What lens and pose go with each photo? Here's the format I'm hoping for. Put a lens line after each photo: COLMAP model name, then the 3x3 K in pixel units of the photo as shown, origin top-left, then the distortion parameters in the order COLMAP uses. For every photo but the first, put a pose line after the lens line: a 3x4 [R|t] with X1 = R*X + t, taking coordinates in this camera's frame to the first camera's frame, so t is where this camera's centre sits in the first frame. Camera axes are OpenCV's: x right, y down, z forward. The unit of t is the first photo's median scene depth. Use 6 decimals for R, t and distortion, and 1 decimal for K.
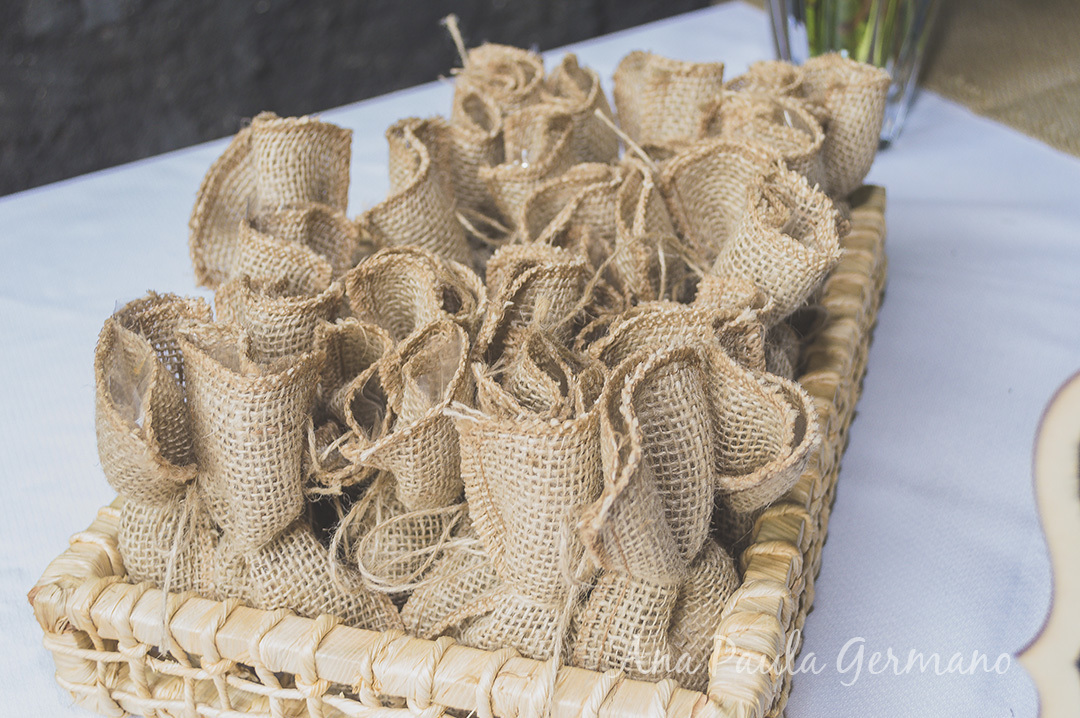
lens RADIAL K [[1316.5, 0, 540.0], [0, 1316.5, 359.0], [0, 0, 1]] dist [0.008965, 0.006891]
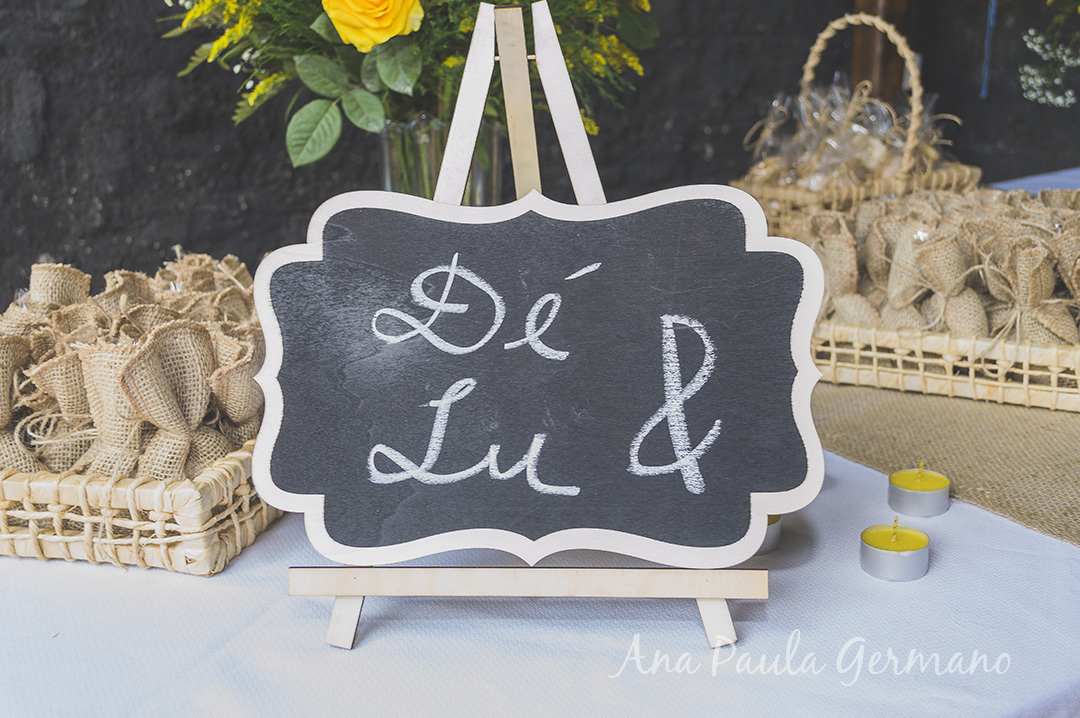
lens RADIAL K [[1152.4, 0, 540.0], [0, 1152.4, 359.0], [0, 0, 1]] dist [0.078610, -0.011231]
pose [[0.998992, 0.009631, 0.043843, 0.559559], [0.004852, 0.947818, -0.318774, 0.618797], [-0.044626, 0.318666, 0.946816, -0.756660]]
